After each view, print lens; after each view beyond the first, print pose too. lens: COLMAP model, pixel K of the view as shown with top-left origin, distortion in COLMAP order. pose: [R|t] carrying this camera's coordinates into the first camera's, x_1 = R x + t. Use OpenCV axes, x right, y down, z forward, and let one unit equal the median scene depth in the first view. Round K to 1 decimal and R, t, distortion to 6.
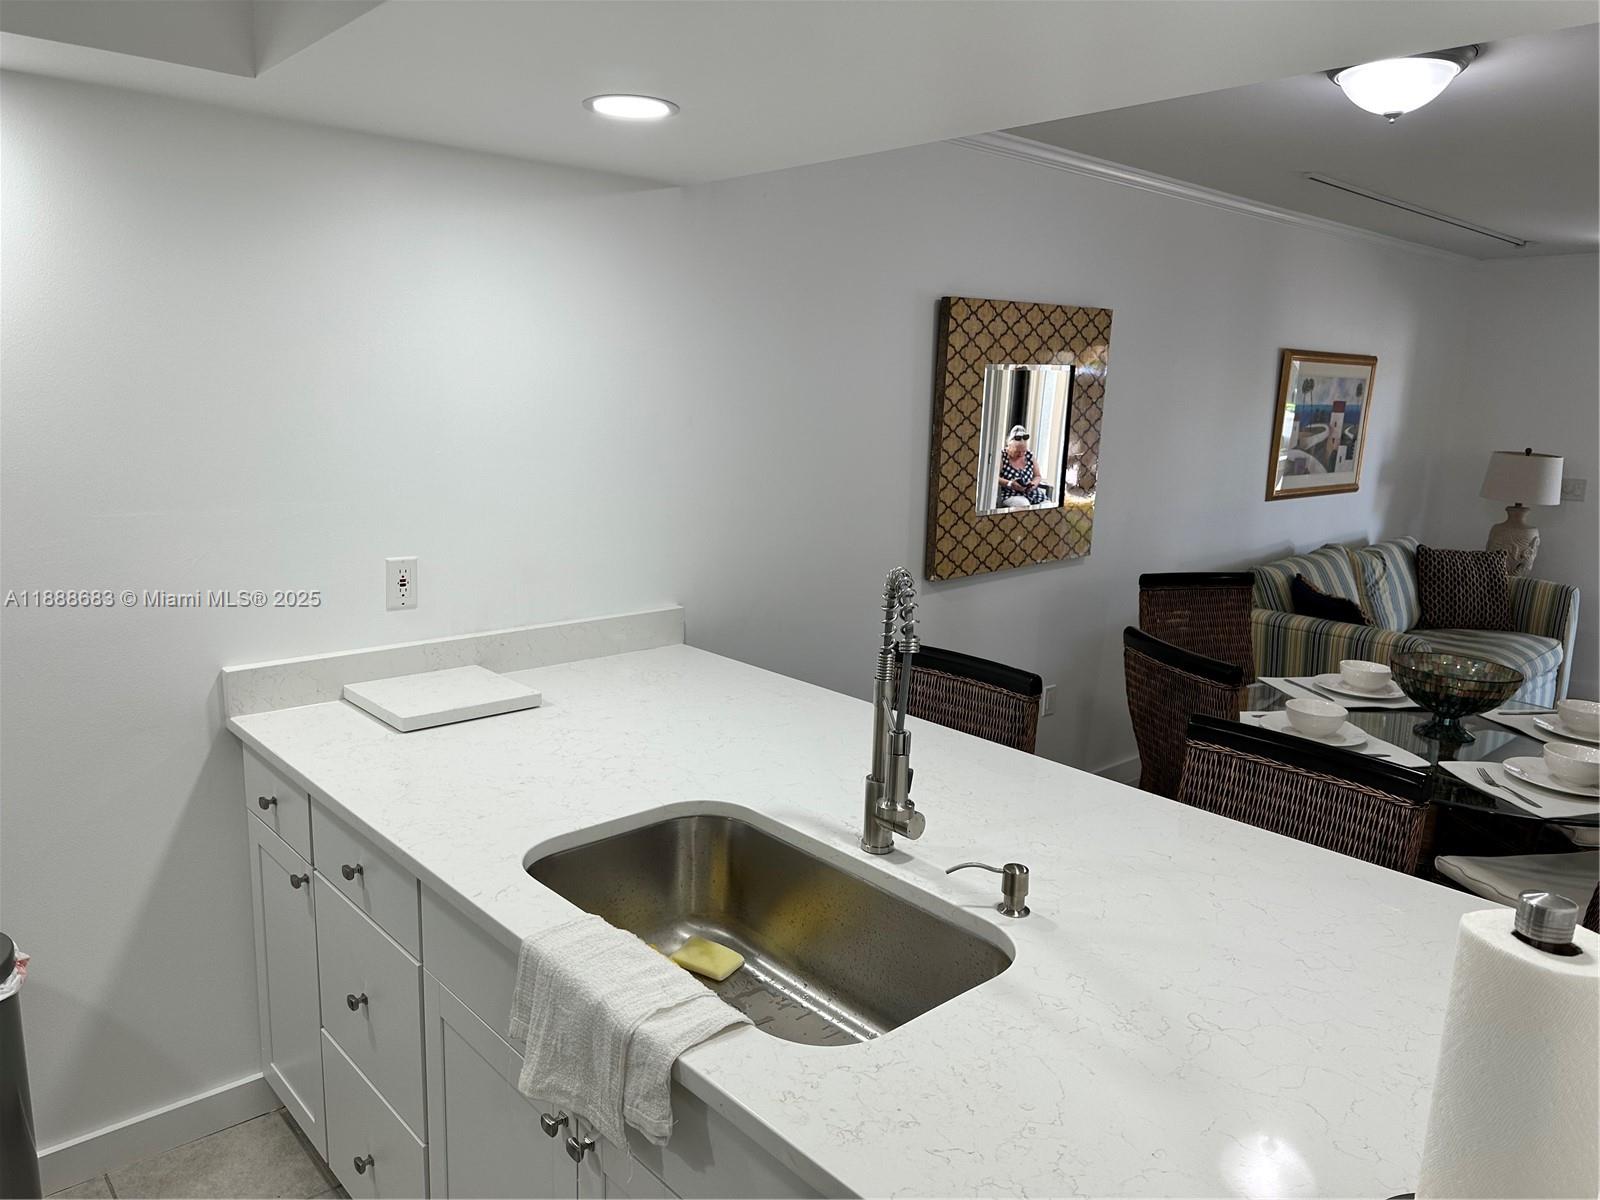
lens RADIAL K [[1136.7, 0, 799.3], [0, 1136.7, 603.3], [0, 0, 1]] dist [0.060496, -0.069463]
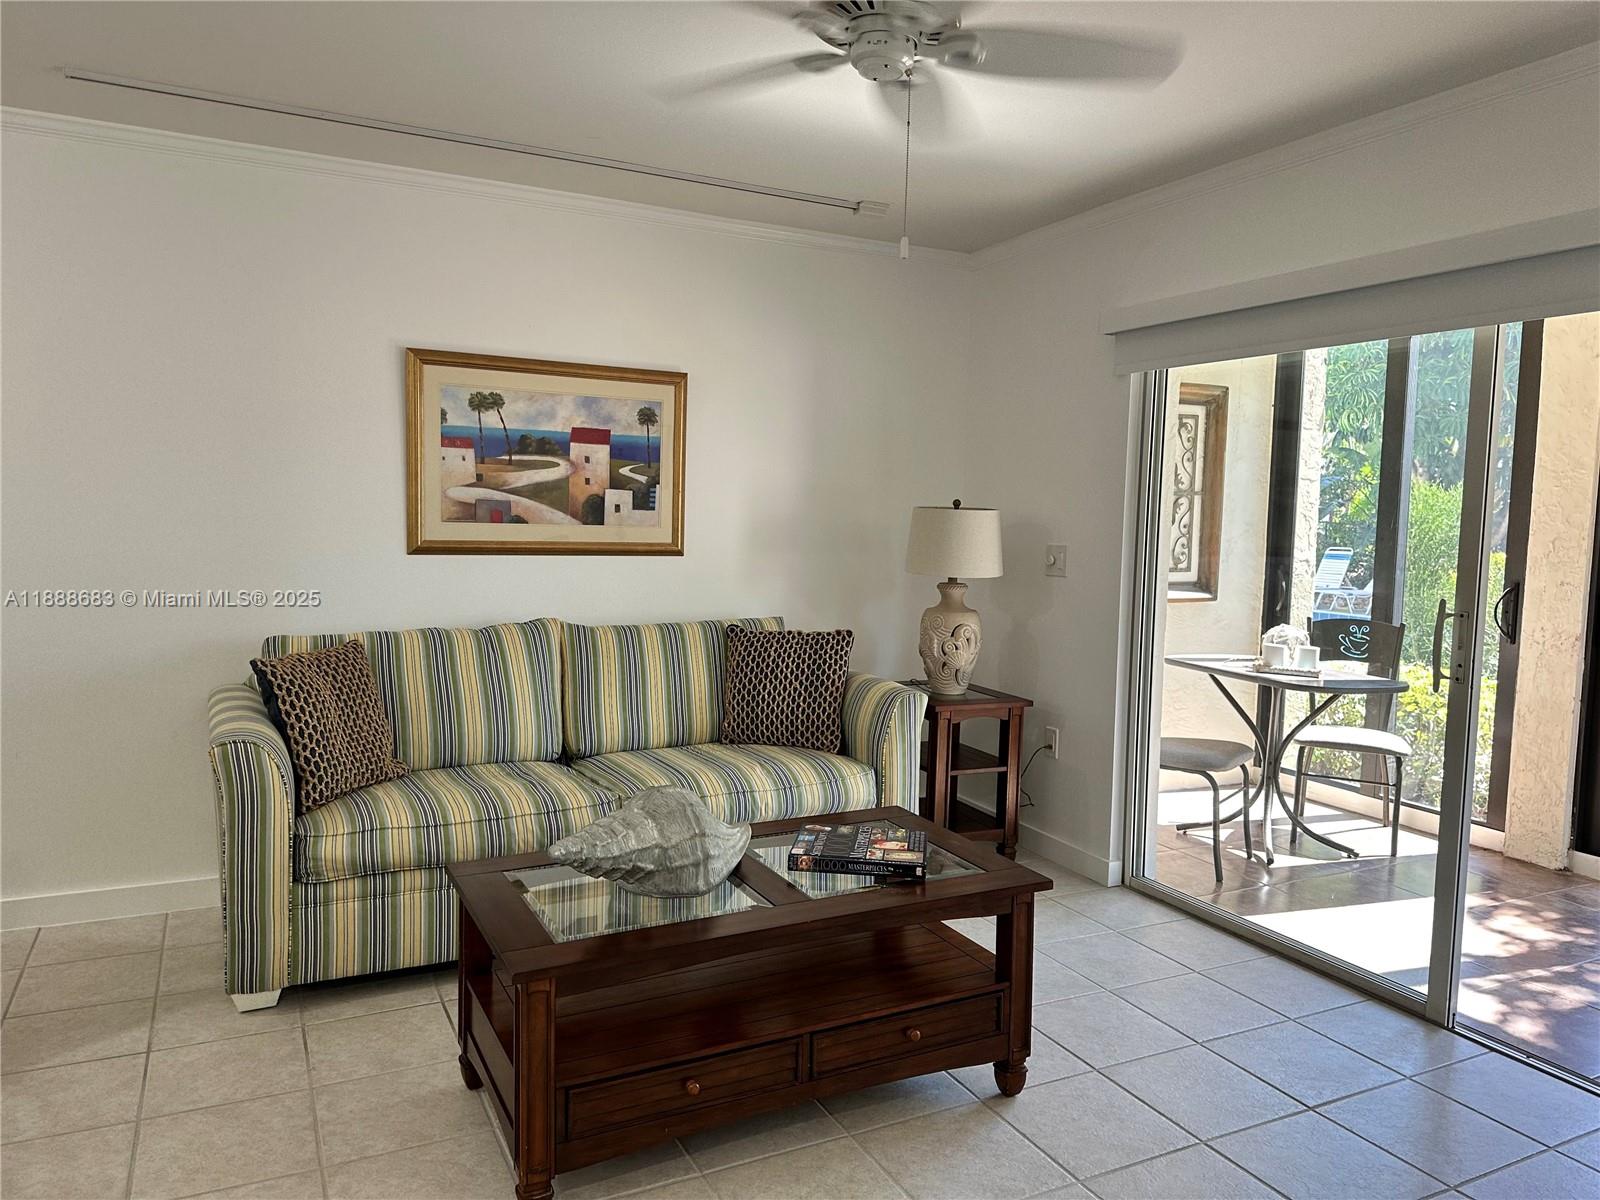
lens RADIAL K [[1136.7, 0, 803.7], [0, 1136.7, 590.2], [0, 0, 1]] dist [0.060496, -0.069463]
pose [[0.966593, 0.012280, -0.256021, 0.791046], [-0.044631, 0.991656, -0.120939, 0.010680], [0.252400, 0.128326, 0.959076, 0.339919]]
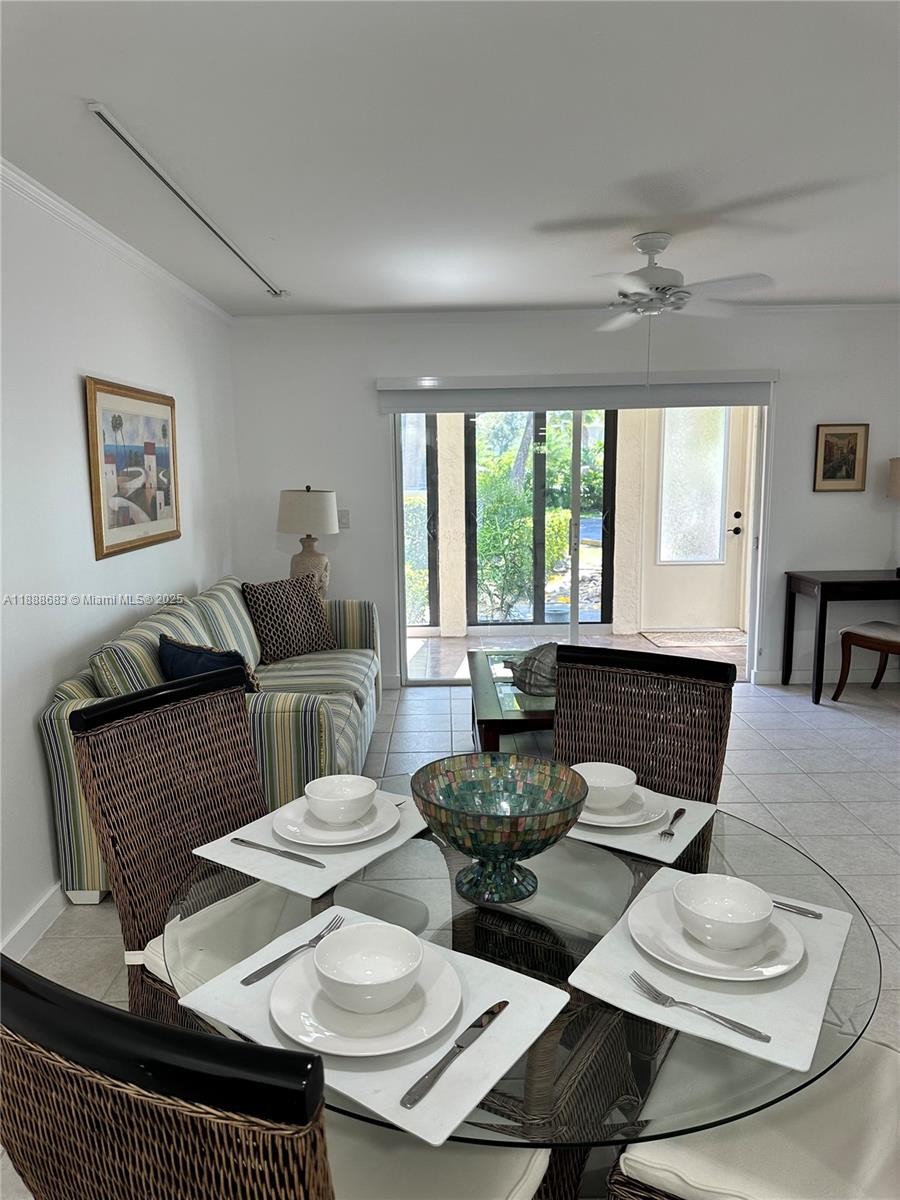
lens RADIAL K [[852.5, 0, 487.2], [0, 852.5, 604.0], [0, 0, 1]] dist [0.060496, -0.069463]
pose [[0.645095, -0.156408, 0.747923, 0.109429], [0.169432, 0.983739, 0.059585, -0.044118], [-0.745080, 0.088284, 0.661106, 0.353898]]
